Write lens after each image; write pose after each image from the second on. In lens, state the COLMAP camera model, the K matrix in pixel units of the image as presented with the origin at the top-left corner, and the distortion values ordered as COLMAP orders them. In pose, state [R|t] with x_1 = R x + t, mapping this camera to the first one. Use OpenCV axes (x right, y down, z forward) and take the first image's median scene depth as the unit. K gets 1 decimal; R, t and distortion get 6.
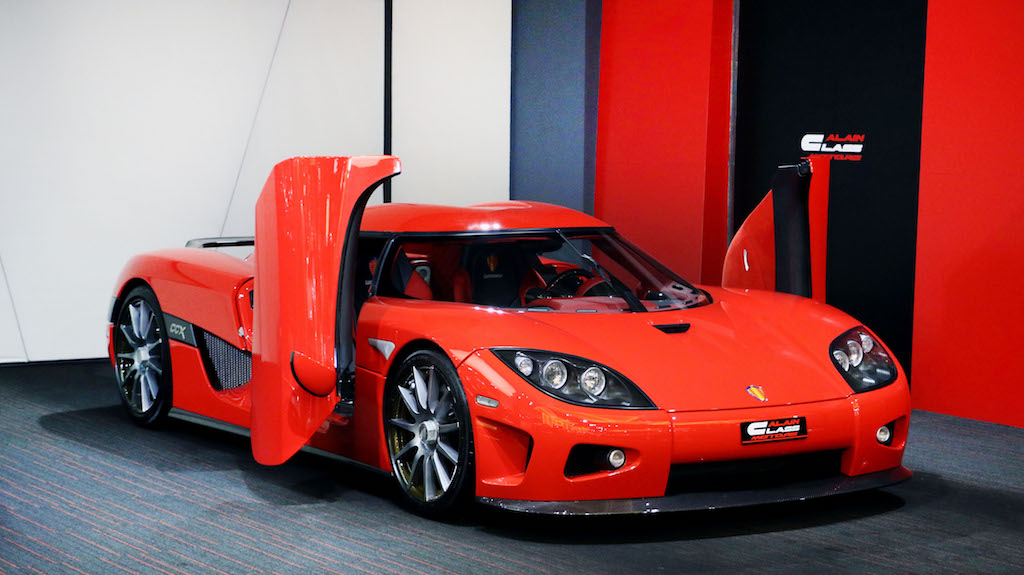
lens RADIAL K [[2055.9, 0, 512.0], [0, 2055.9, 287.5], [0, 0, 1]] dist [0.004187, -0.036540]
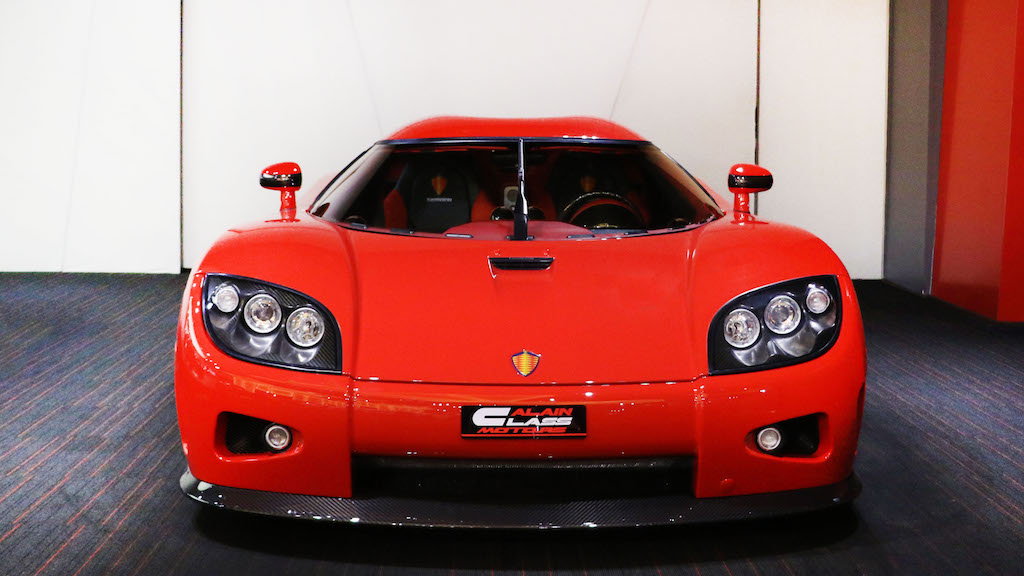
lens RADIAL K [[1124.3, 0, 512.0], [0, 1124.3, 288.0], [0, 0, 1]] dist [-0.187849, 0.054504]
pose [[0.863835, 0.056983, -0.500542, 0.301938], [-0.039600, 0.998189, 0.045293, 0.010780], [0.502216, -0.019304, 0.864527, 0.690595]]
